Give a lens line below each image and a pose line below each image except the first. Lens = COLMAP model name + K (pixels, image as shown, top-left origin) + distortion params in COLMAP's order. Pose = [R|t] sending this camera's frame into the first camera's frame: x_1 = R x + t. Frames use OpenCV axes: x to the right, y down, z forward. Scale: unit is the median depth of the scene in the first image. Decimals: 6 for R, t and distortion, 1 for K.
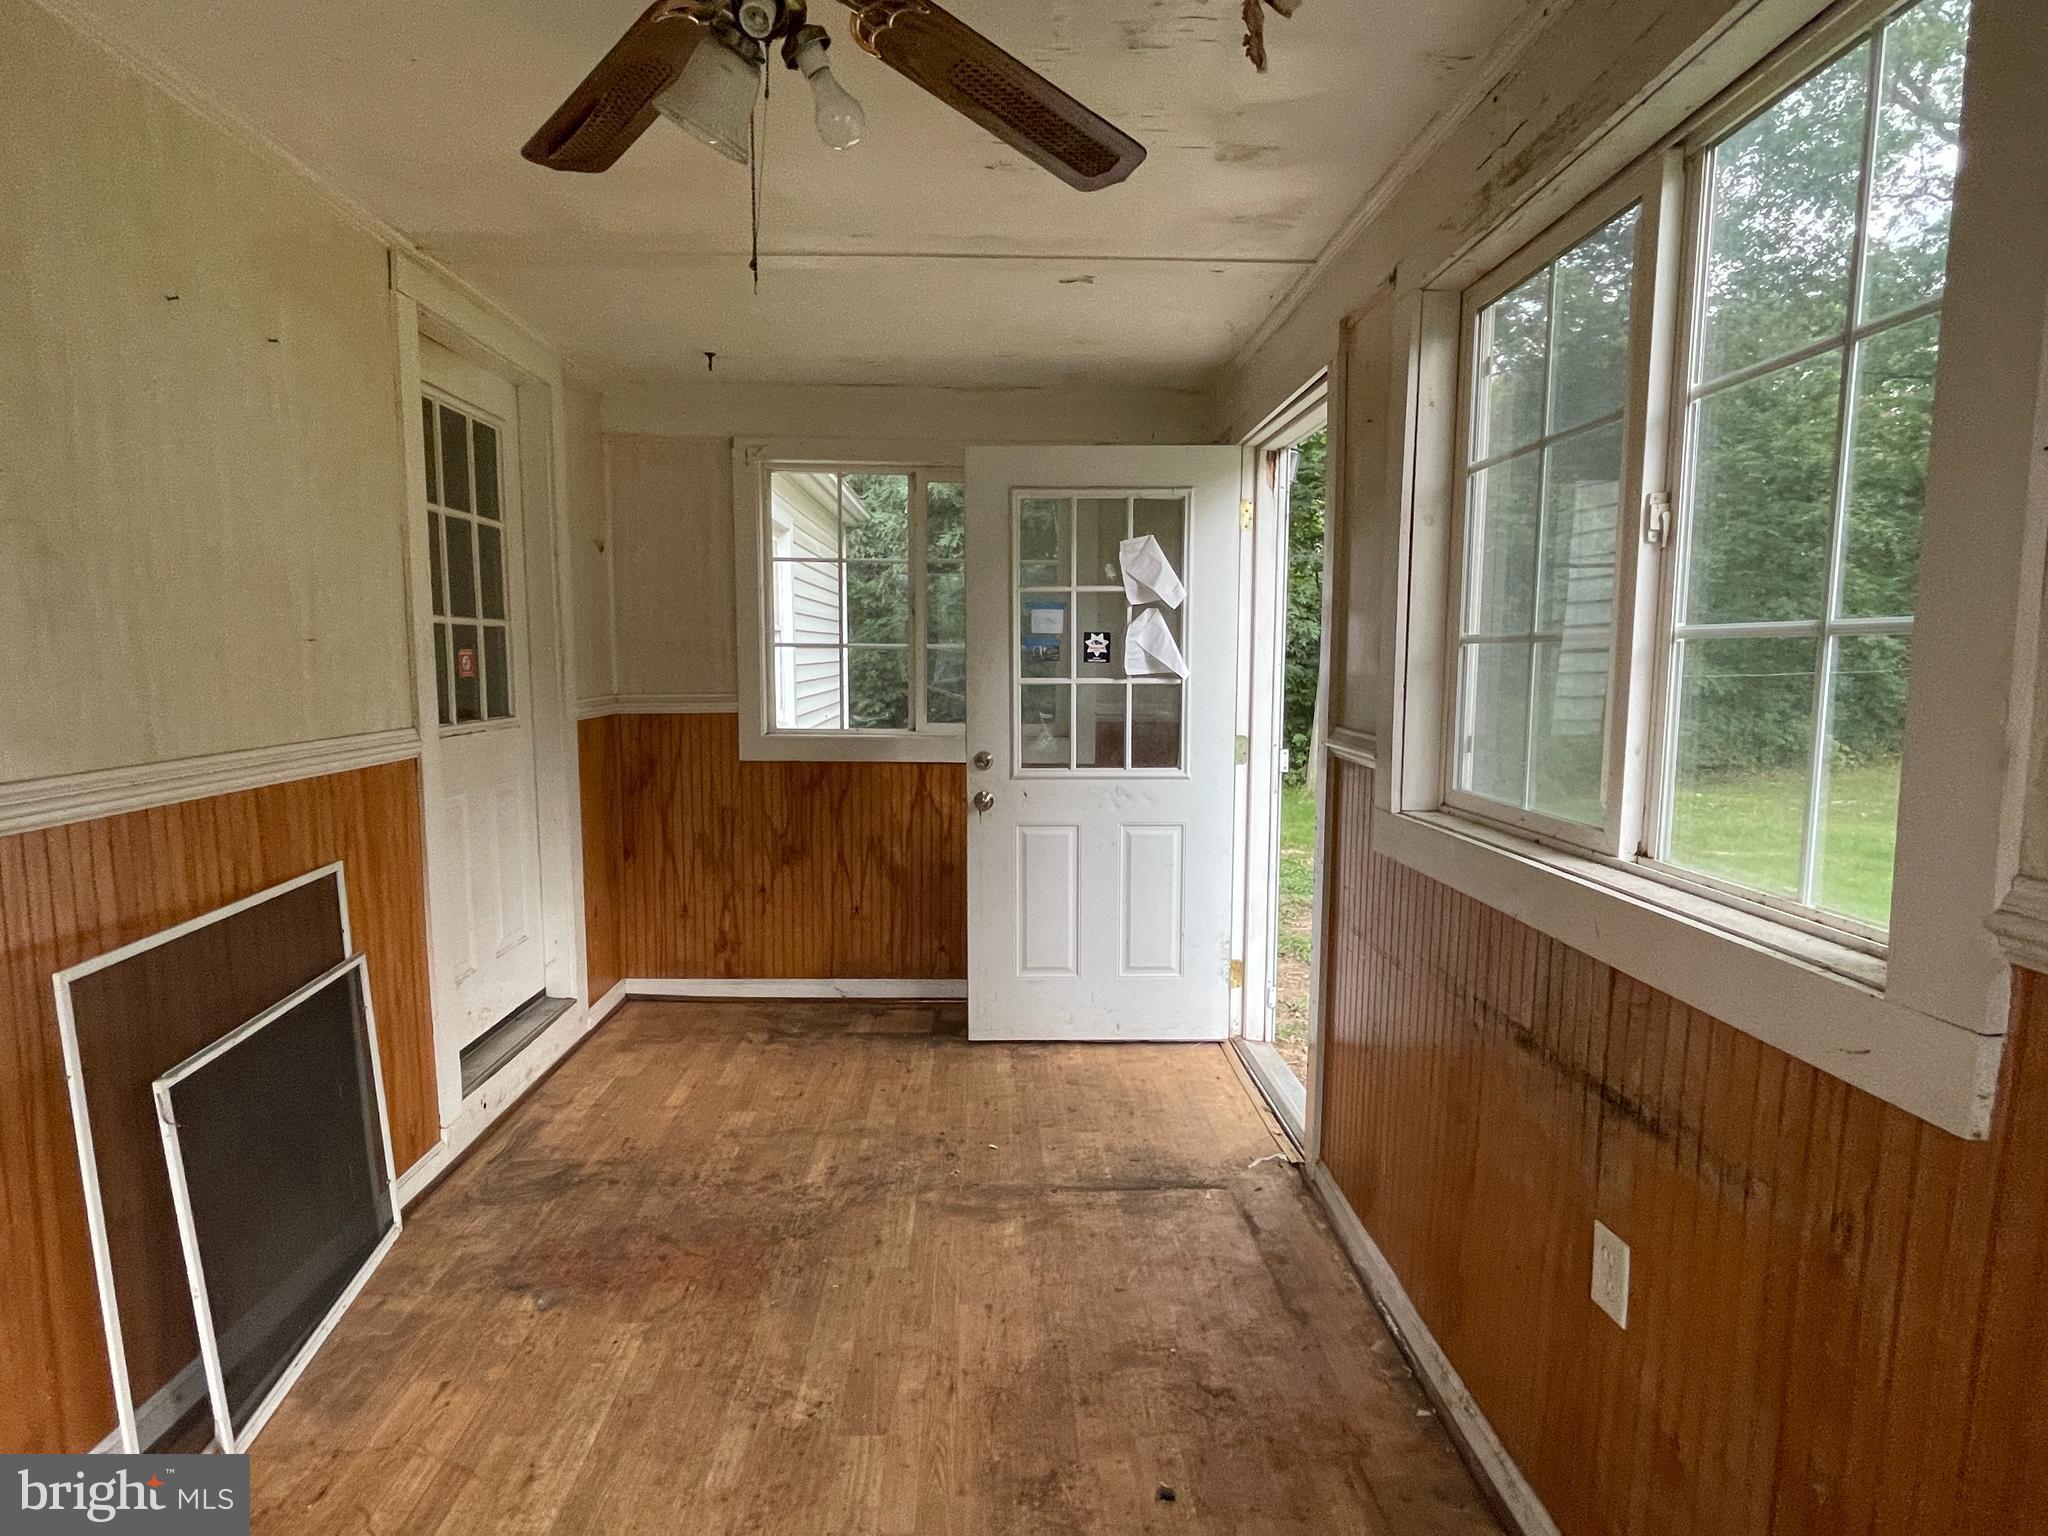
lens RADIAL K [[1061.8, 0, 1023.2], [0, 1061.8, 780.3], [0, 0, 1]] dist [-0.002105, -0.000239]
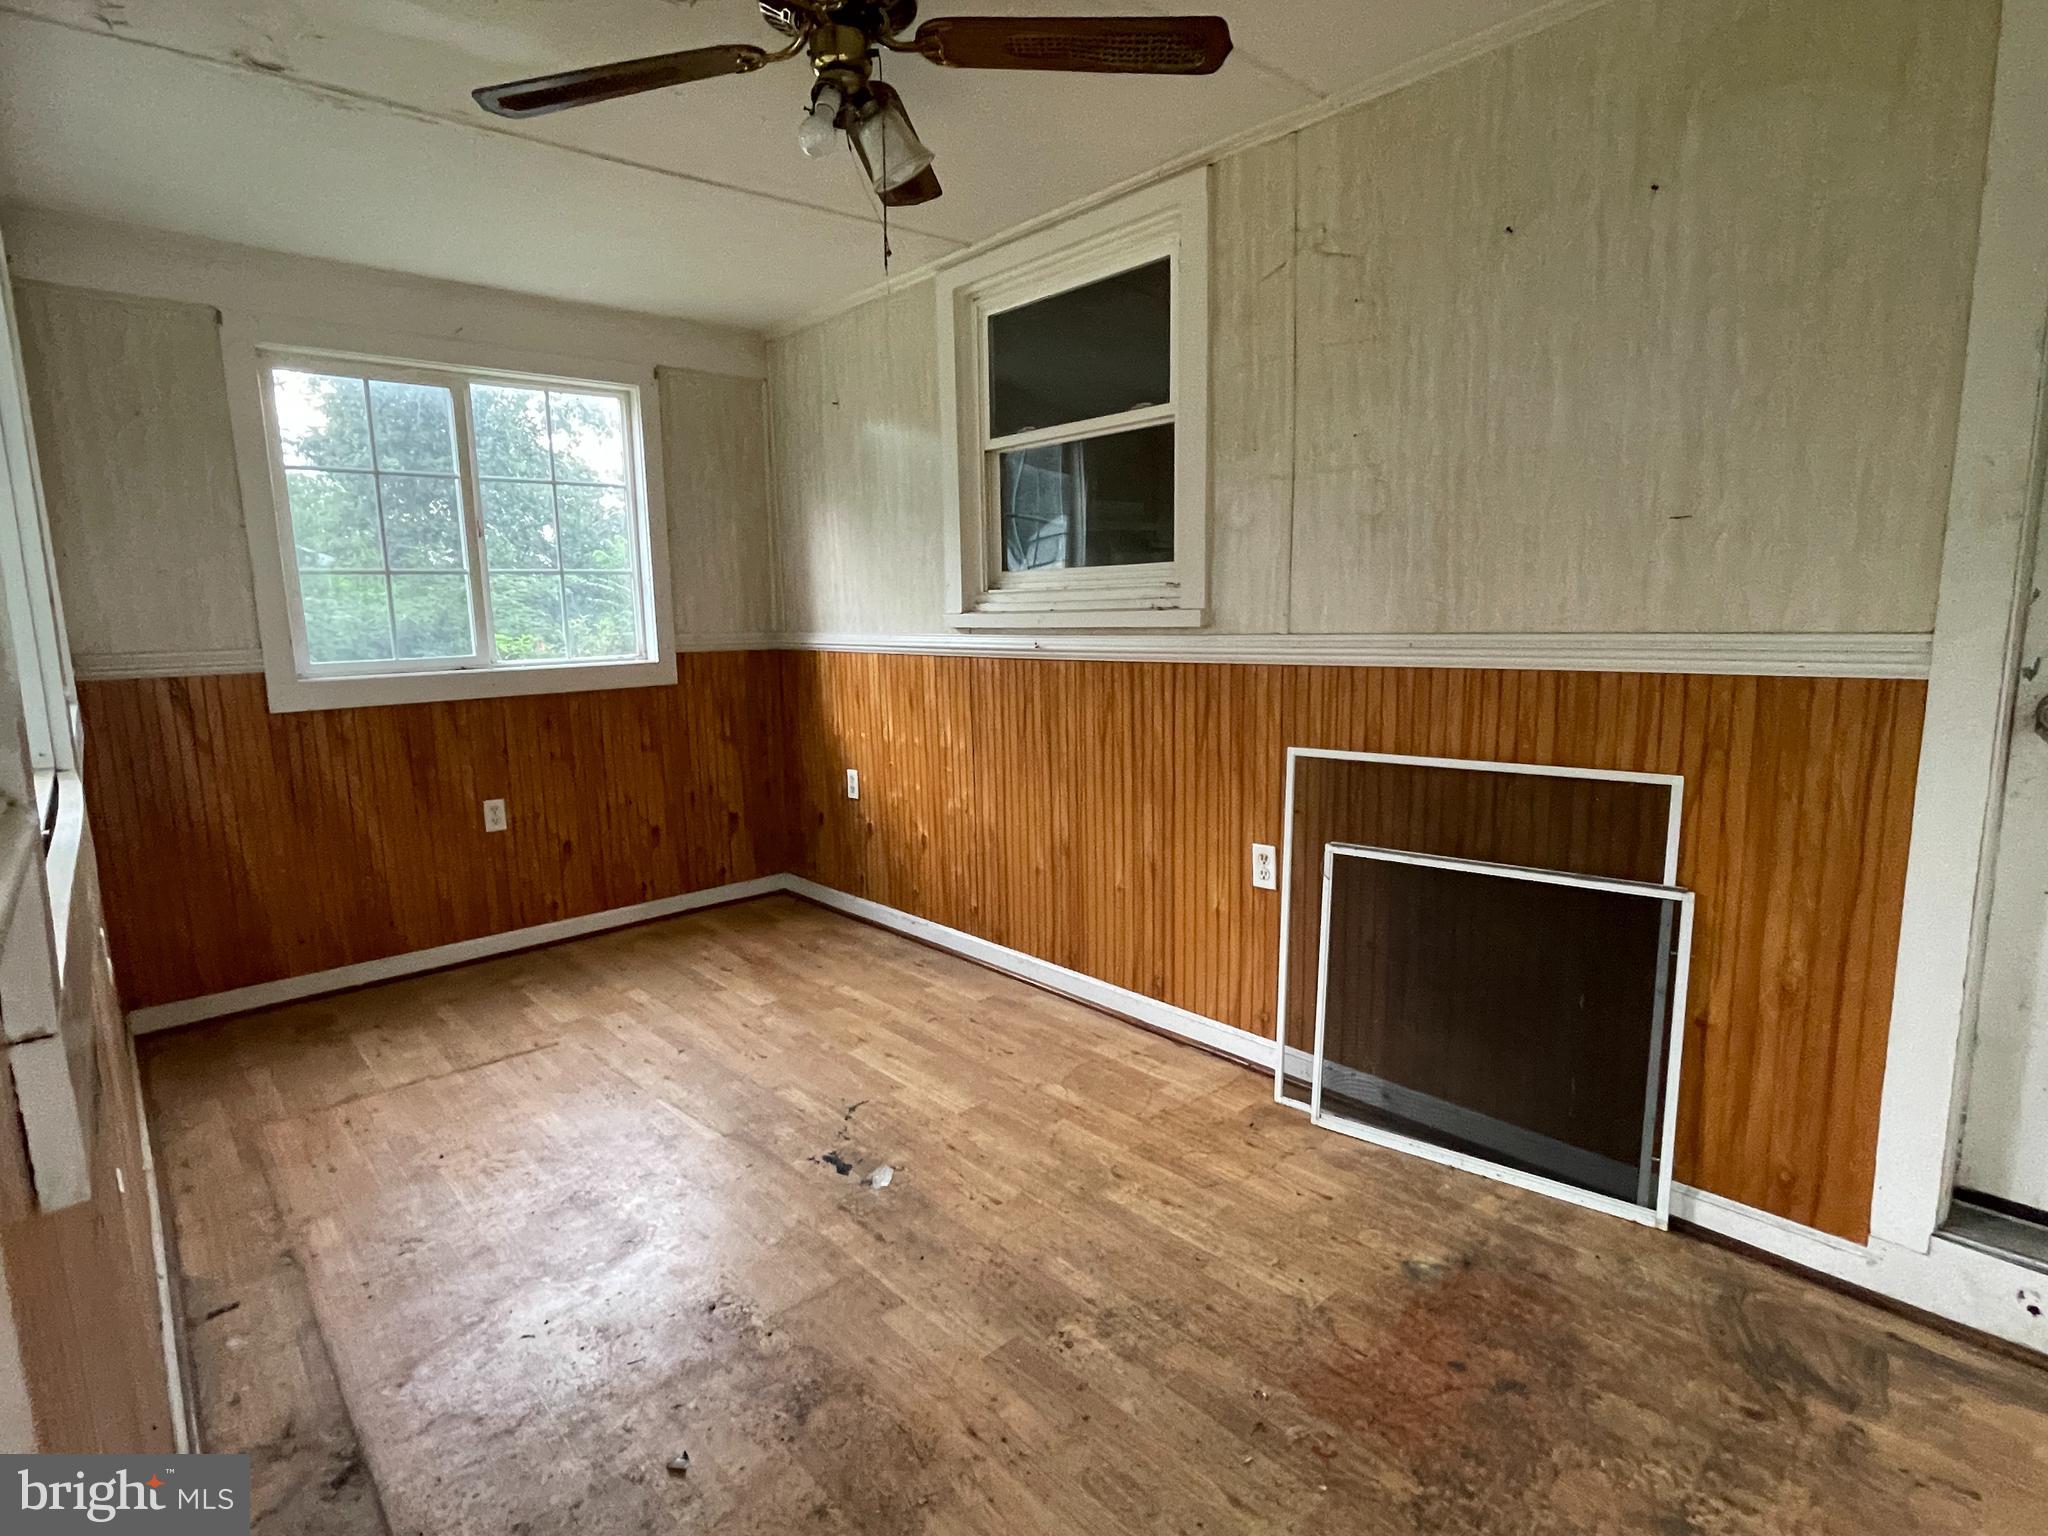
lens RADIAL K [[1061.8, 0, 1020.8], [0, 1061.8, 763.7], [0, 0, 1]] dist [-0.002105, -0.000239]
pose [[-0.774130, 0.103326, -0.624537, 0.326793], [-0.057022, 0.971196, 0.231359, -0.108745], [0.630454, 0.214715, -0.745940, 1.374574]]
